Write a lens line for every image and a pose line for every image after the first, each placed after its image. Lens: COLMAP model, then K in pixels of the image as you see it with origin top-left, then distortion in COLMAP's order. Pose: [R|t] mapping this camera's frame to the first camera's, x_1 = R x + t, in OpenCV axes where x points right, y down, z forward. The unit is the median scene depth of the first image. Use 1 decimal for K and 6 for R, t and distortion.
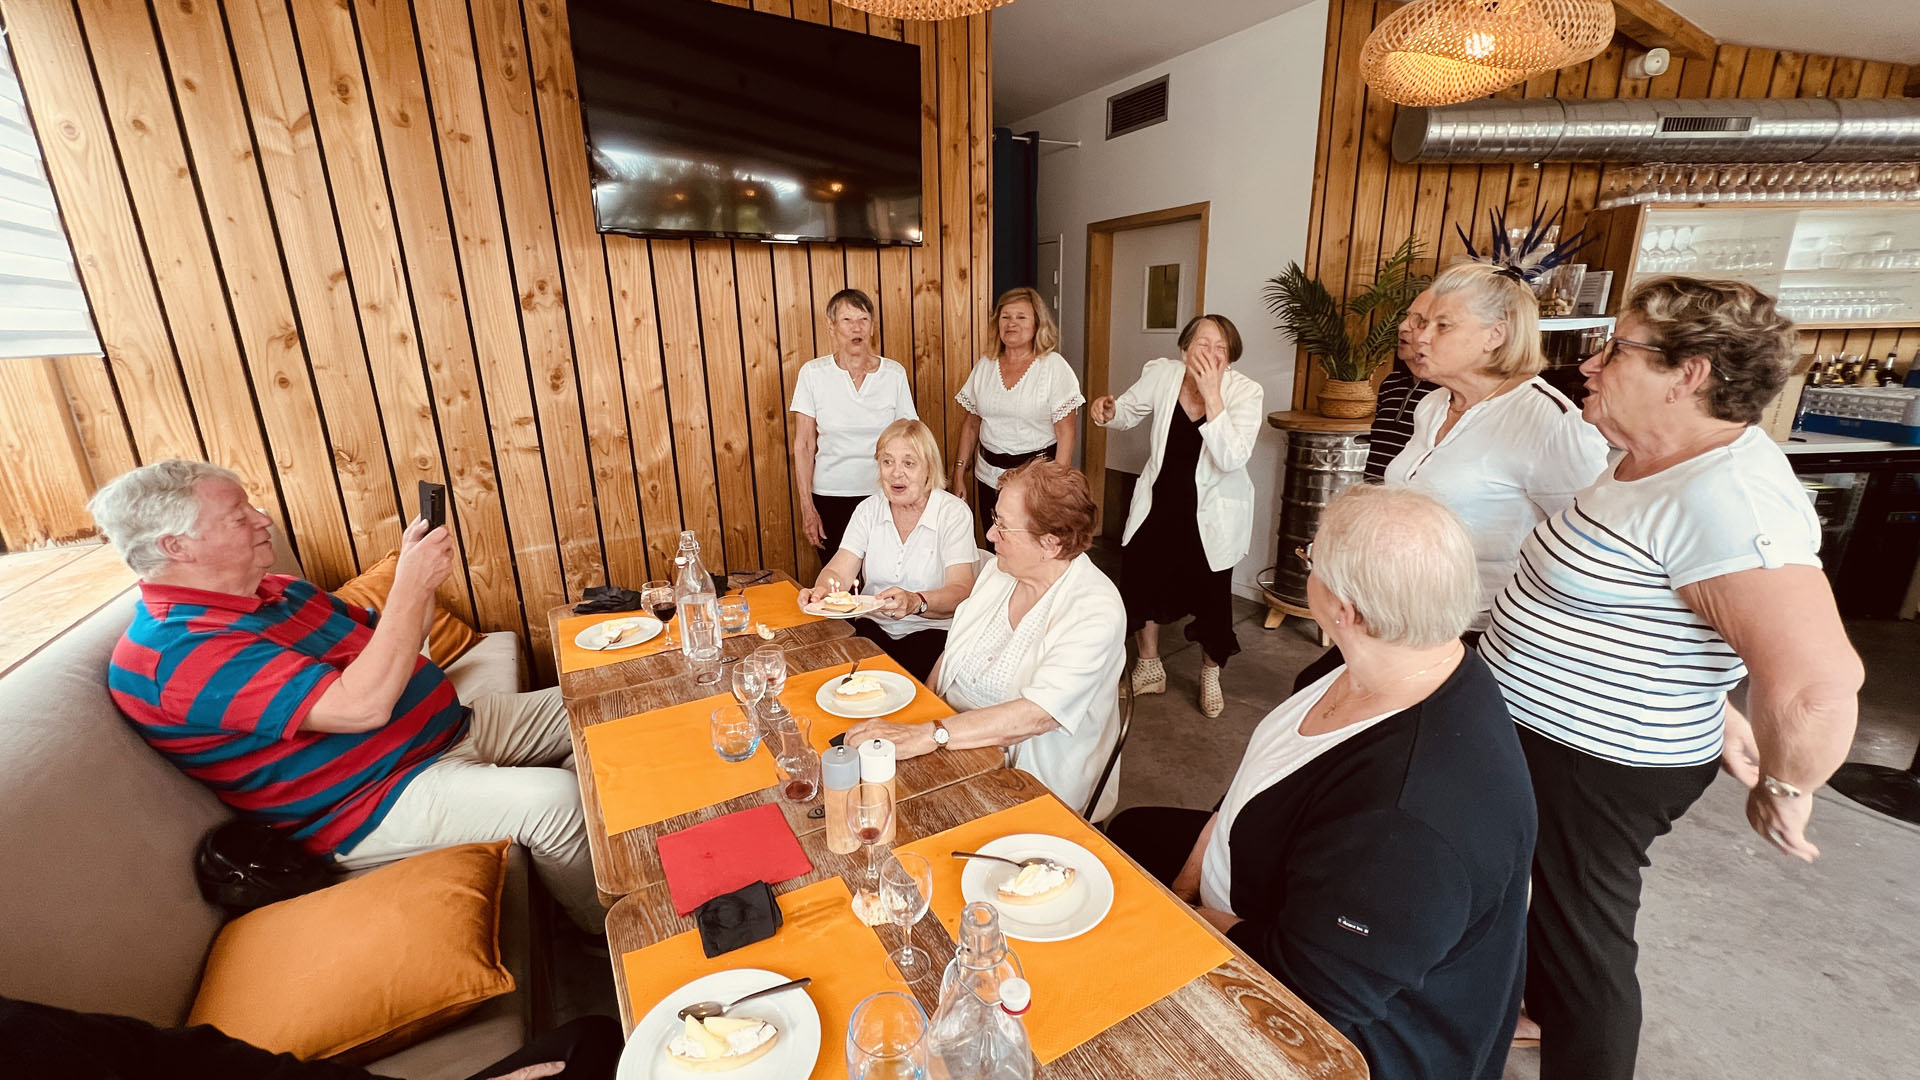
lens RADIAL K [[761.6, 0, 956.9], [0, 761.6, 535.9], [0, 0, 1]] dist [-0.004097, 0.000399]
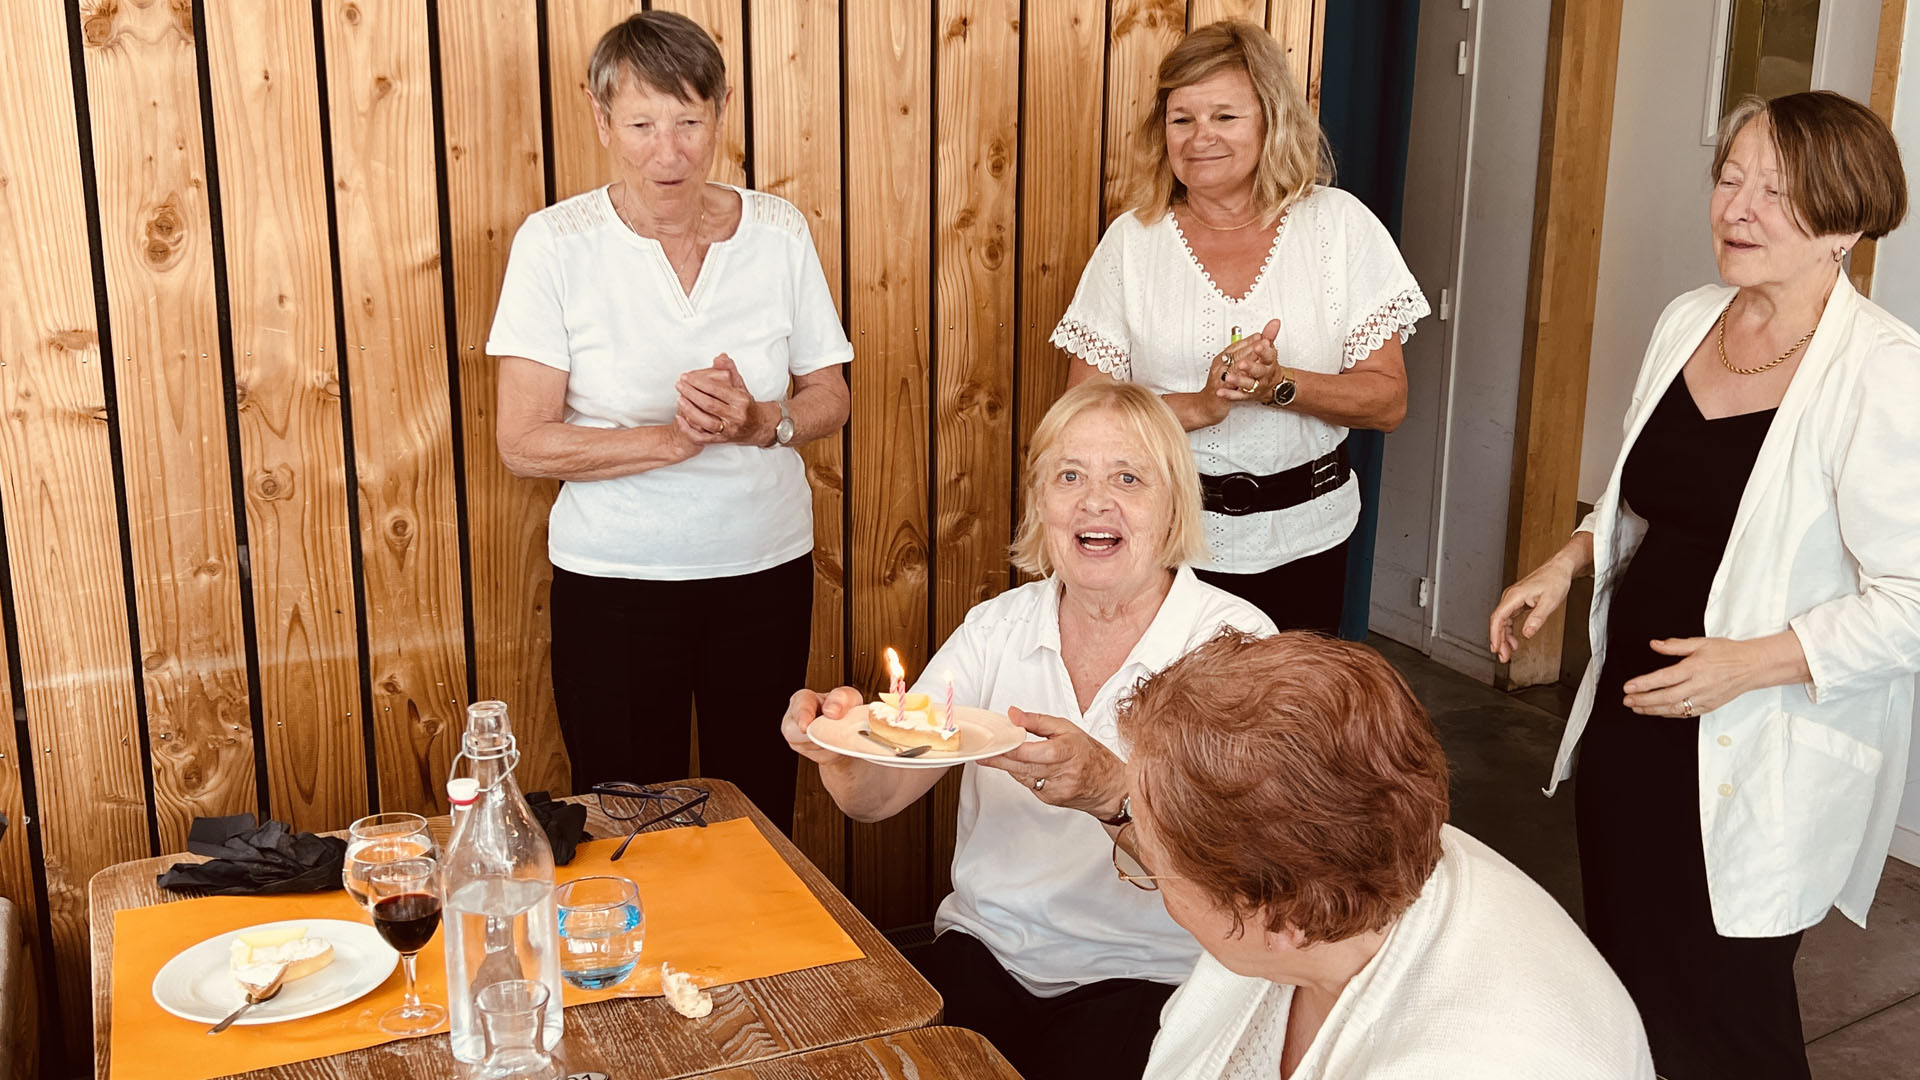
lens RADIAL K [[1873.0, 0, 969.4], [0, 1873.0, 542.8], [0, 0, 1]] dist [0.079597, -0.160271]
pose [[0.995491, 0.048896, -0.081280, -0.054138], [-0.052034, 0.997962, -0.036942, -0.045089], [0.079308, 0.041005, 0.996006, 0.125367]]
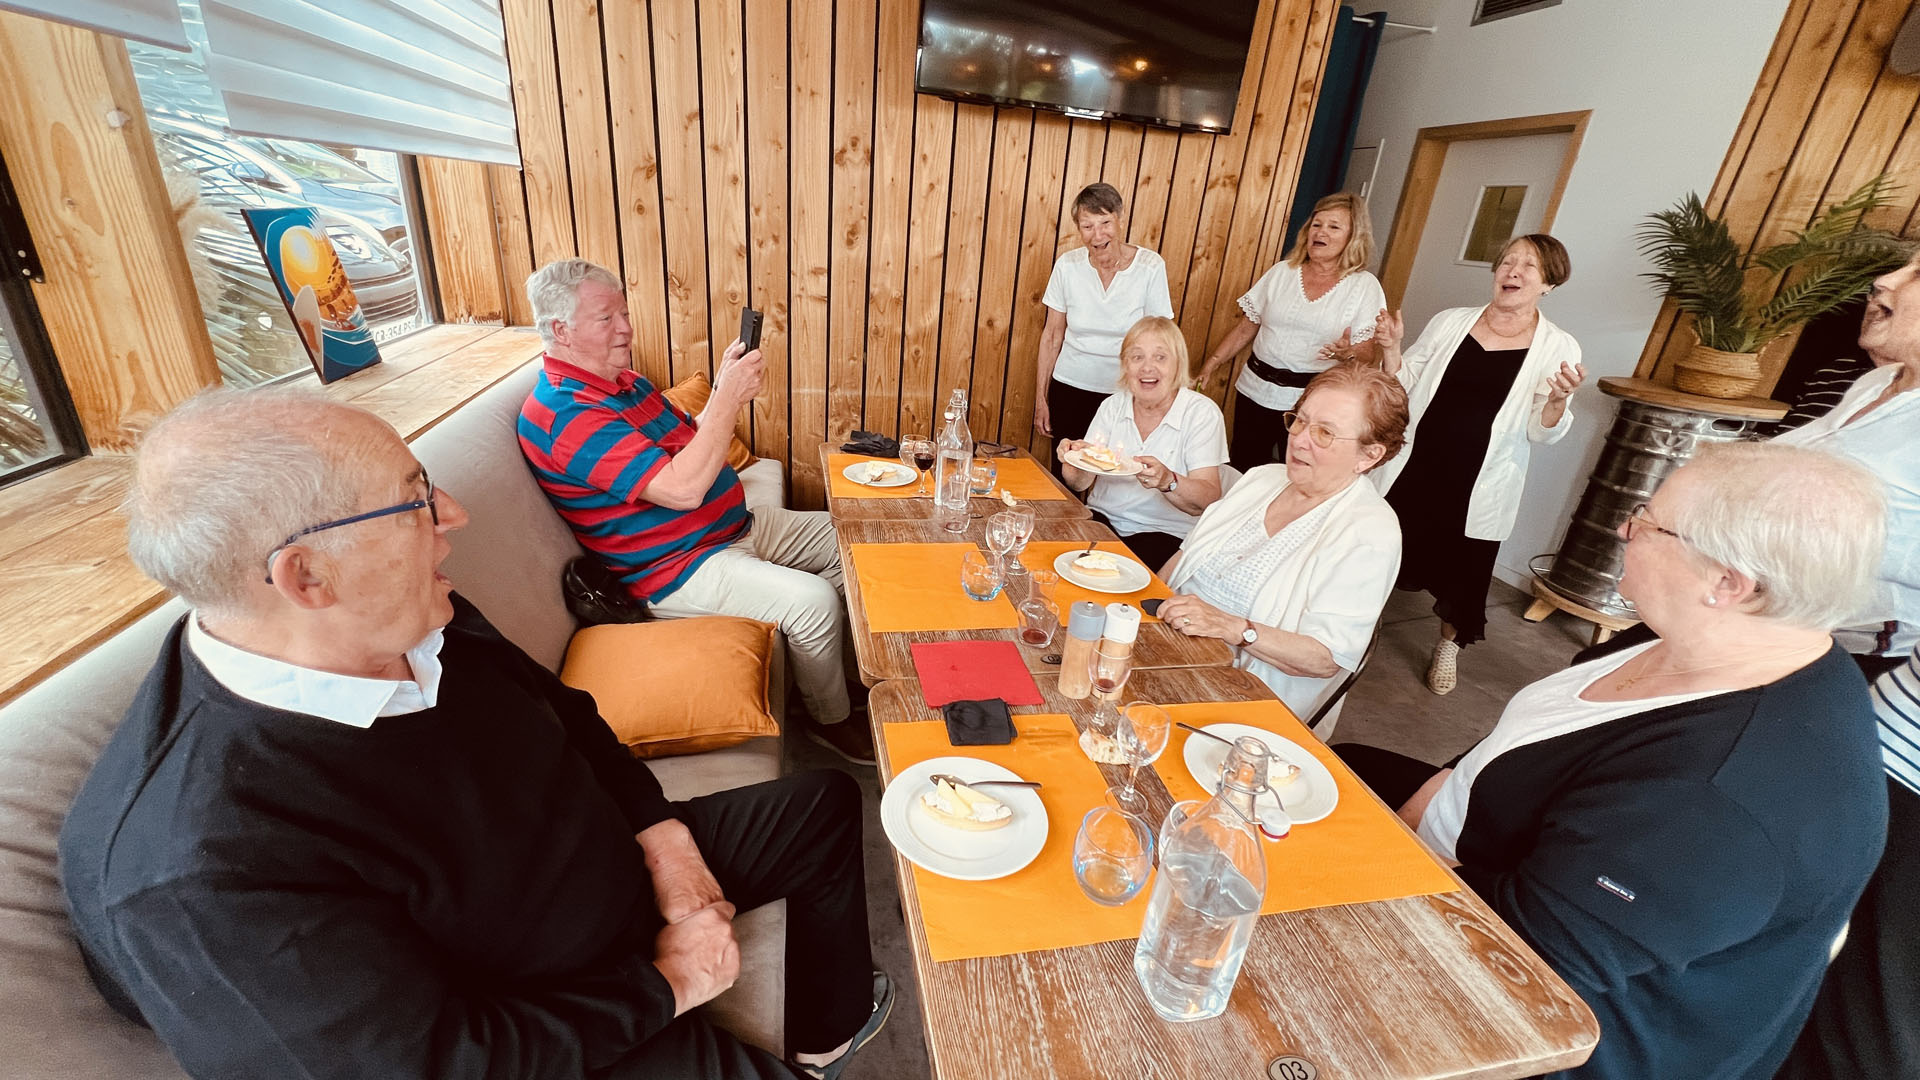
lens RADIAL K [[761.6, 0, 956.9], [0, 761.6, 535.9], [0, 0, 1]] dist [-0.004097, 0.000399]
pose [[0.947535, 0.208846, -0.241995, -0.044813], [-0.179188, 0.973956, 0.138929, 0.035670], [0.264707, -0.088277, 0.960280, -0.030479]]
